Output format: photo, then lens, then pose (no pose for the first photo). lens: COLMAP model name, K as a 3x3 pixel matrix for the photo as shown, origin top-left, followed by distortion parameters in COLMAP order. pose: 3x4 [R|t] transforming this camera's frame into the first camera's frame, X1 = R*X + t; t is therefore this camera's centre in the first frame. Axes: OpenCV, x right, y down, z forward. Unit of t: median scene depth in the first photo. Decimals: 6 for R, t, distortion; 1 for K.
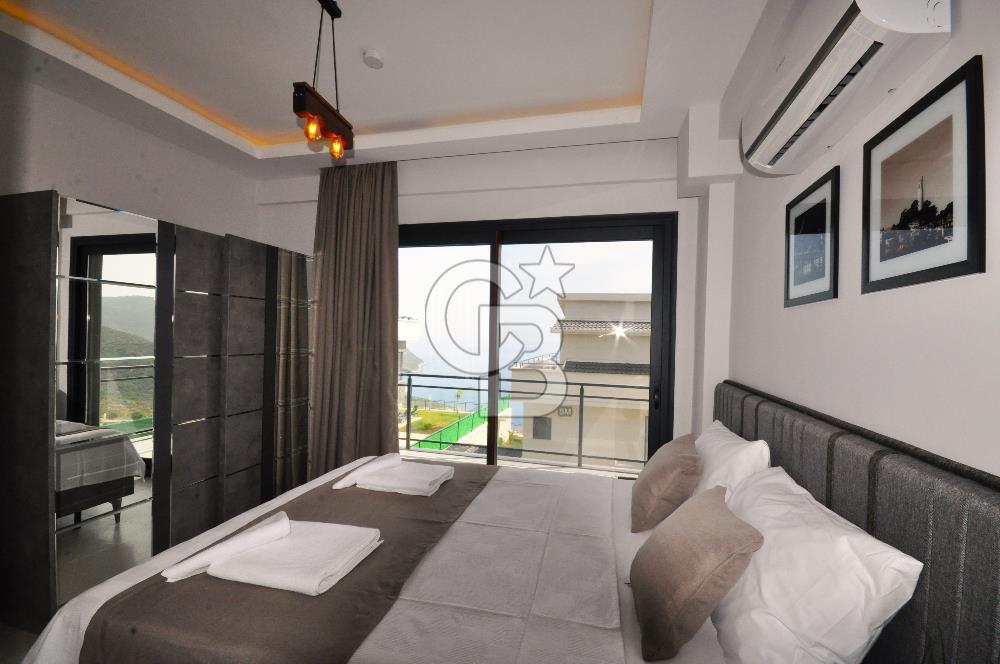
lens RADIAL K [[438.3, 0, 499.3], [0, 438.3, 335.9], [0, 0, 1]] dist [-0.001569, 0.000102]
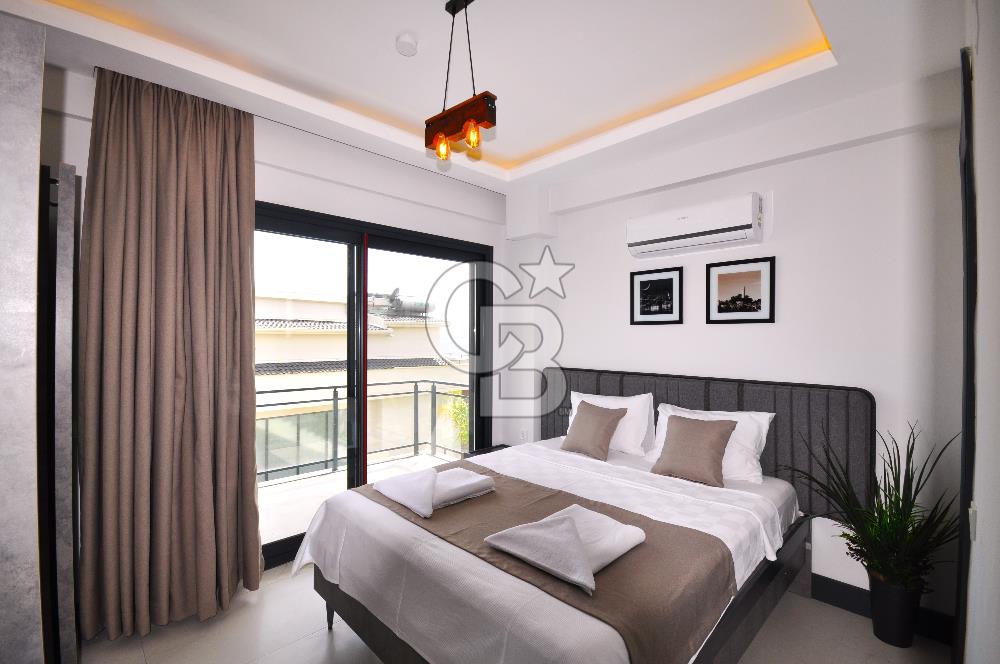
lens RADIAL K [[438.3, 0, 499.3], [0, 438.3, 335.9], [0, 0, 1]] dist [-0.001569, 0.000102]
pose [[0.524705, -0.019073, 0.851071, -1.244062], [0.006865, 0.999811, 0.018174, -0.054444], [-0.851257, -0.003694, 0.524737, 0.453854]]
